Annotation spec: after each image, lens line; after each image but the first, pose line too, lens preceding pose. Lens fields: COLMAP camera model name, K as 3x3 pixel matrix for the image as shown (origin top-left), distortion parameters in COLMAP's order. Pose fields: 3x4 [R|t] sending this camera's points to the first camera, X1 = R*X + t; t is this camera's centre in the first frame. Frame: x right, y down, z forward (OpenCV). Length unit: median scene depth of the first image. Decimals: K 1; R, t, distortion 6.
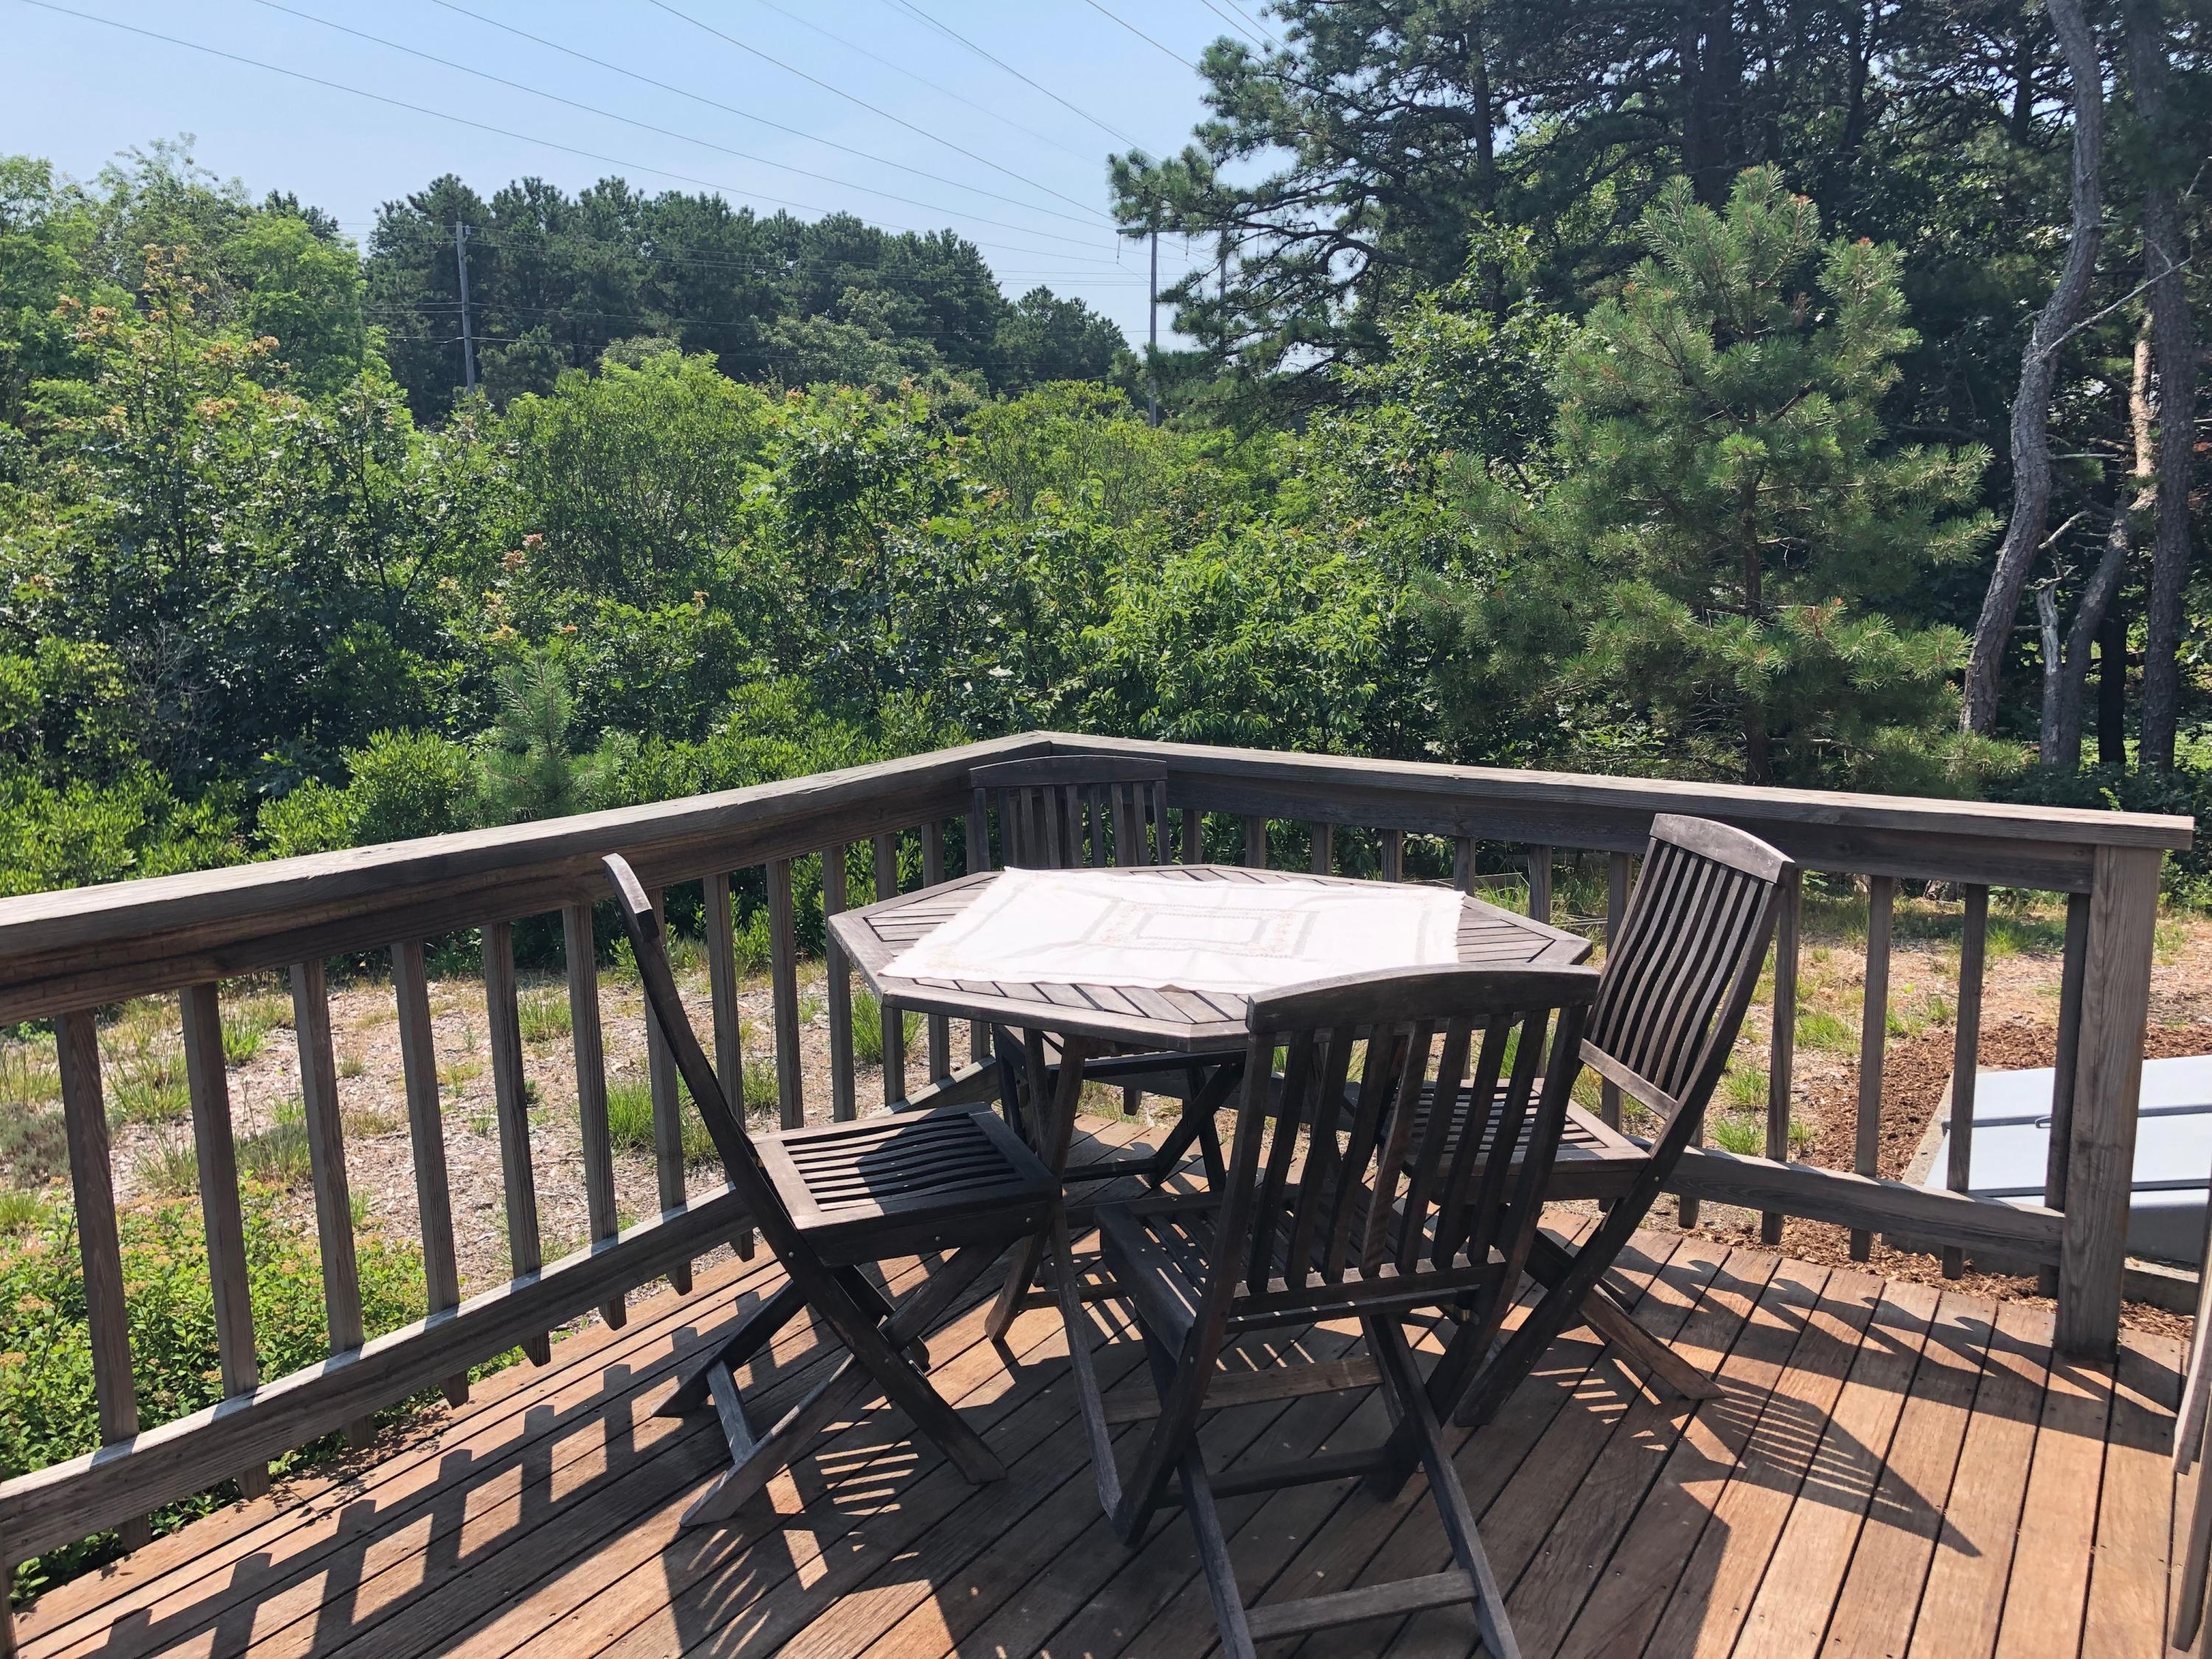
lens RADIAL K [[1821.8, 0, 1105.6], [0, 1821.8, 834.5], [0, 0, 1]] dist [0.053306, -0.064253]
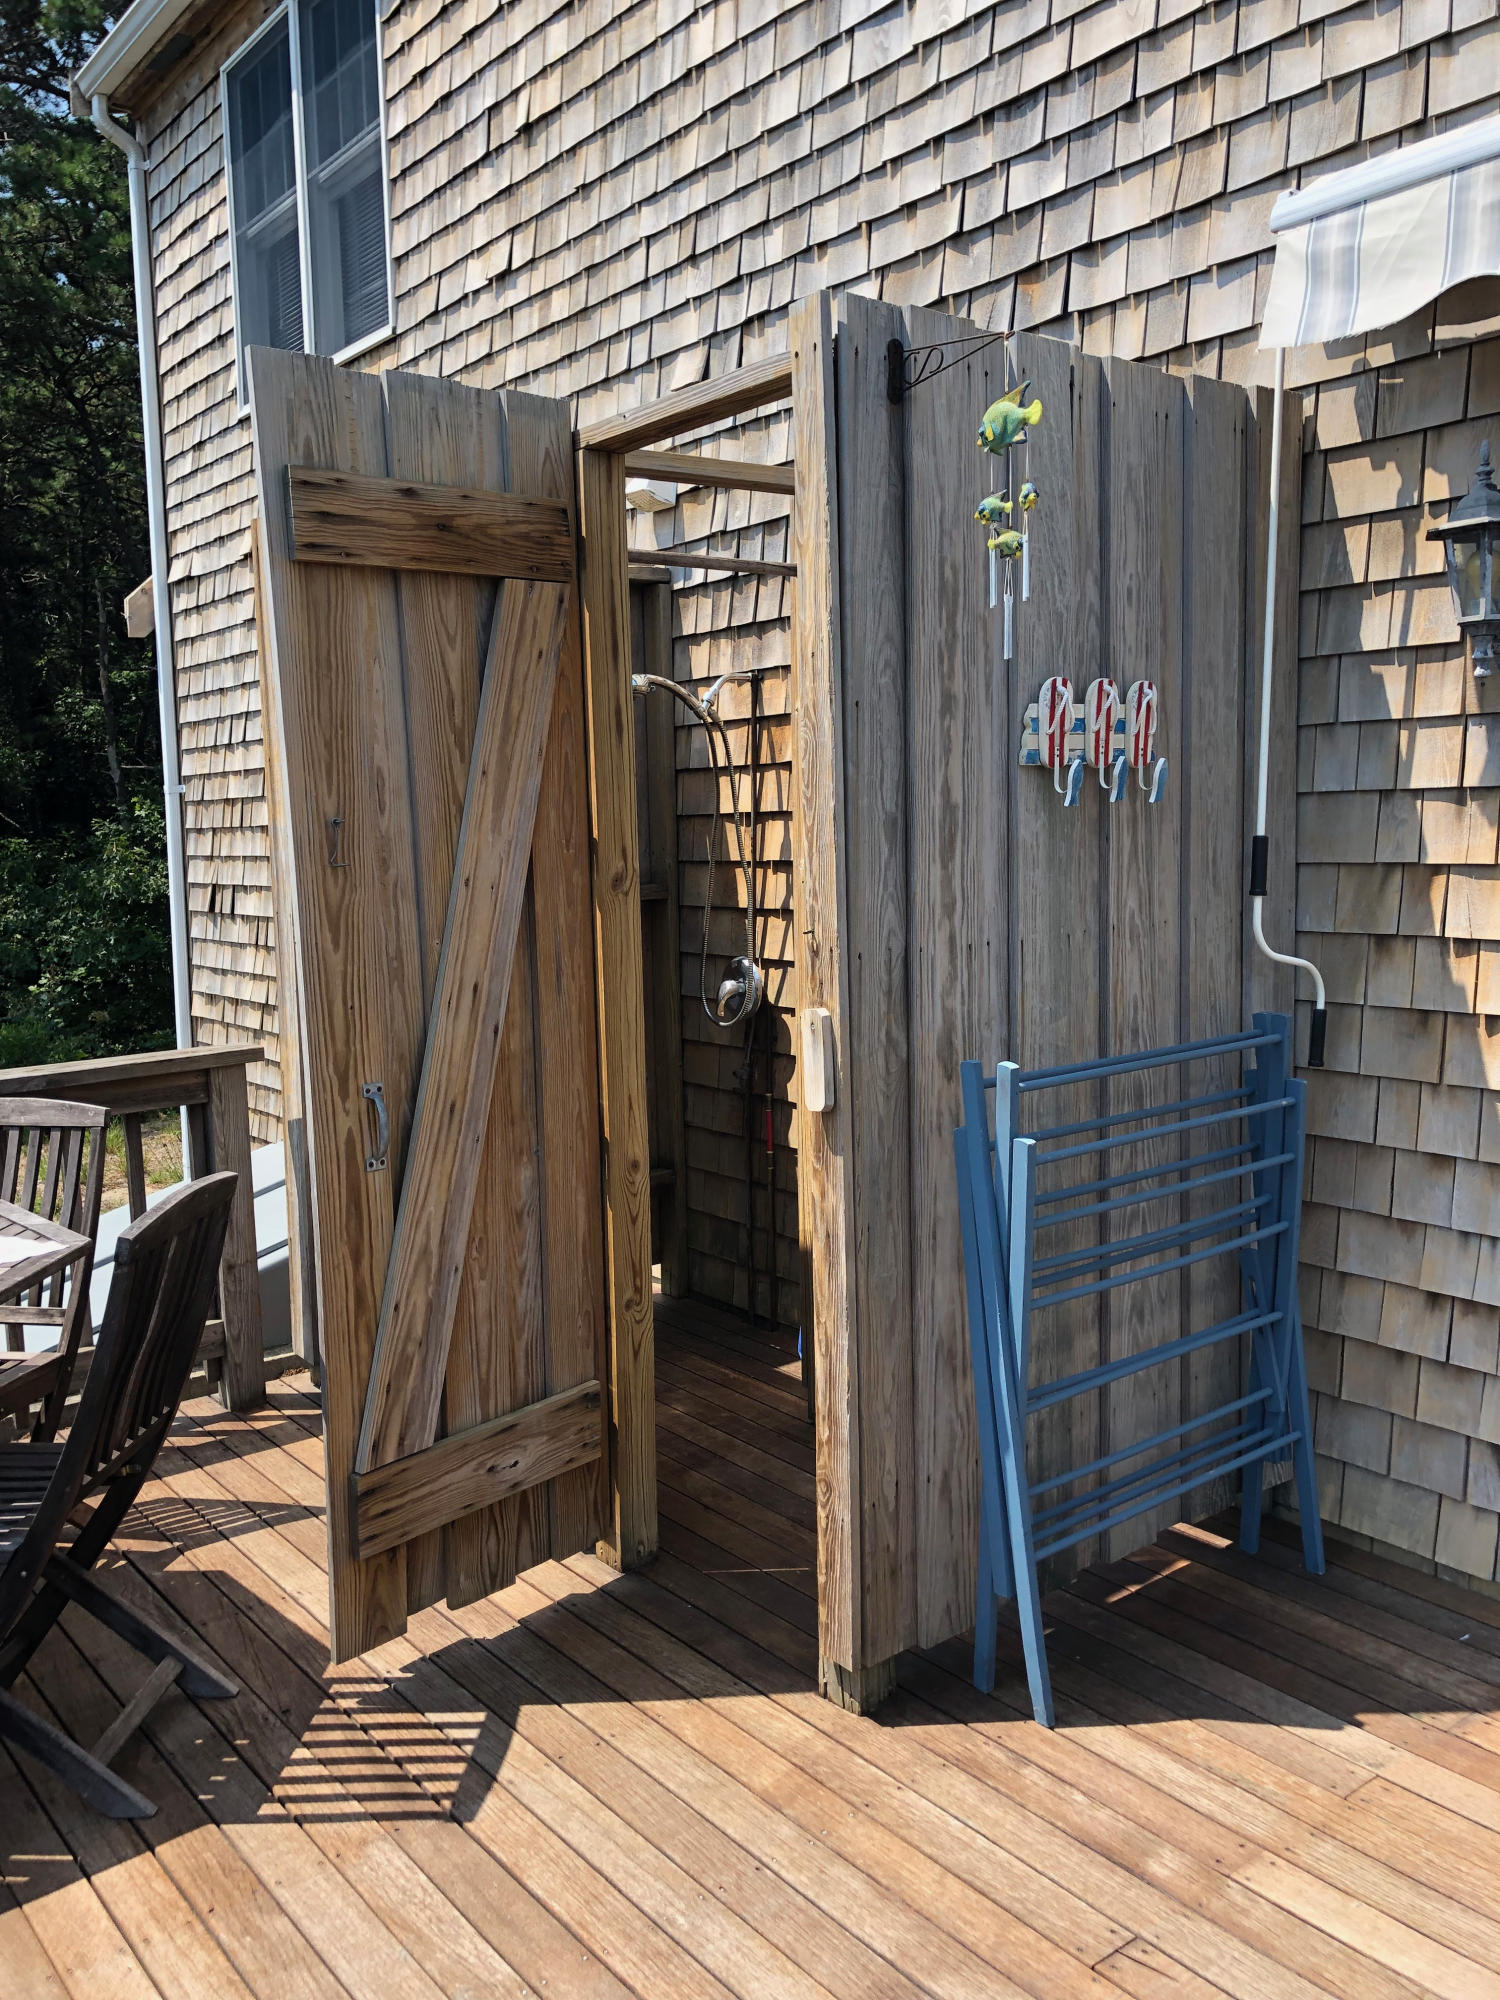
lens RADIAL K [[1647.2, 0, 747.4], [0, 1647.2, 1007.0], [0, 0, 1]] dist [0.053306, -0.064253]
pose [[0.337146, -0.113501, 0.934586, -0.618835], [0.185307, 0.981287, 0.052324, -0.038052], [-0.923035, 0.155544, 0.351869, 0.099847]]
